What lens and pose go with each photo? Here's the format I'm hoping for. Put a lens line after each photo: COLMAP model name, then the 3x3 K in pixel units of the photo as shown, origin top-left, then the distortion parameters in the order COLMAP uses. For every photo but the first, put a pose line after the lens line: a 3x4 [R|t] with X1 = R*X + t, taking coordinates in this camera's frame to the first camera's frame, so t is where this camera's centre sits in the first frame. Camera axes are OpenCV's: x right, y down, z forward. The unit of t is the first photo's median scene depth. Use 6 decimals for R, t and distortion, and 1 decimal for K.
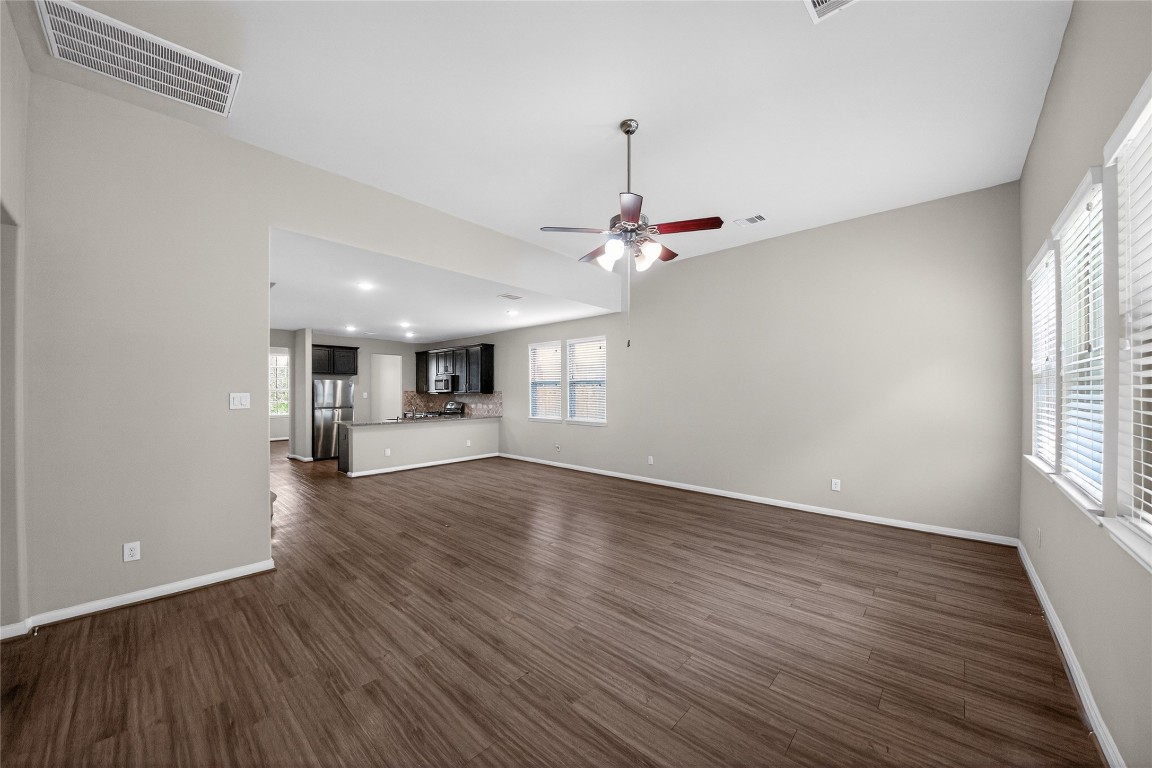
lens RADIAL K [[406.8, 0, 580.1], [0, 406.8, 388.7], [0, 0, 1]] dist [0.024402, -0.006665]
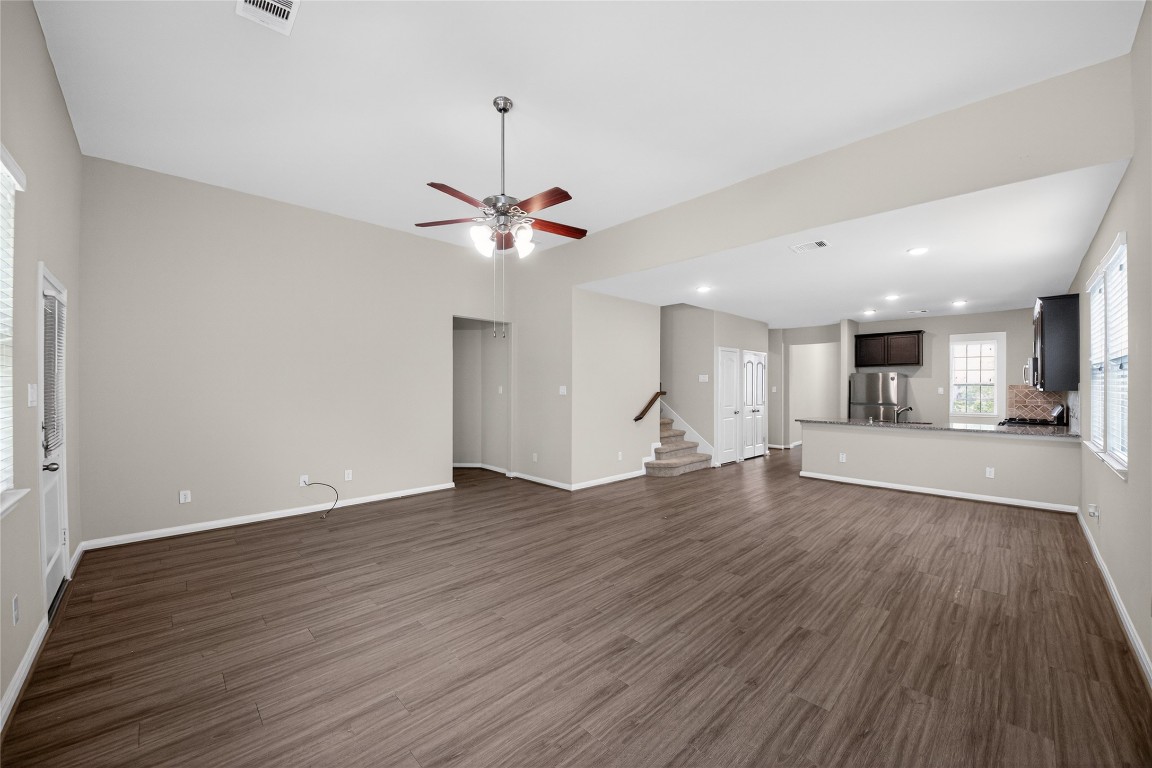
lens RADIAL K [[441.4, 0, 576.0], [0, 441.4, 384.0], [0, 0, 1]] dist [0.001157, -0.000251]
pose [[-0.062622, -0.002070, -0.998035, 0.962944], [0.001096, 0.999997, -0.002142, 0.011402], [0.998037, -0.001228, -0.062619, 1.058347]]
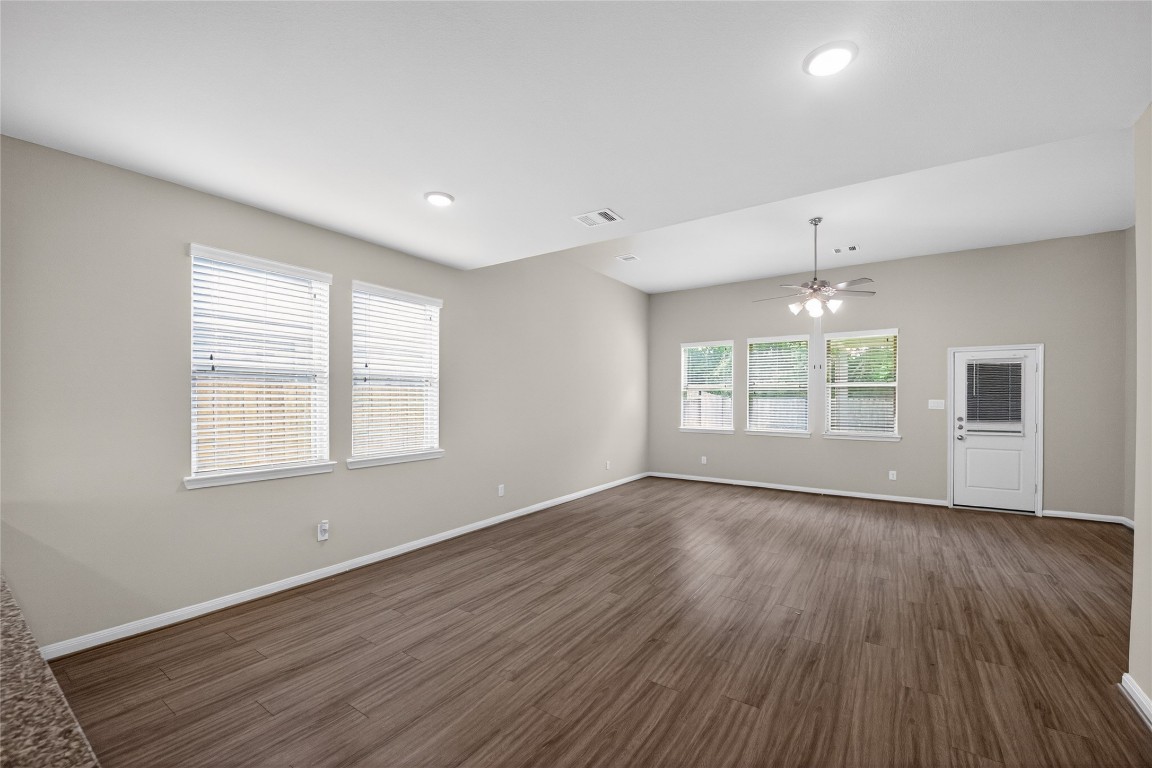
lens RADIAL K [[469.3, 0, 571.6], [0, 469.3, 387.1], [0, 0, 1]] dist [0.002188, -0.011769]
pose [[-0.133099, 0.022213, 0.990854, -1.241696], [-0.011436, 0.999648, -0.023946, 0.016275], [-0.991037, -0.014518, -0.132798, 1.799036]]
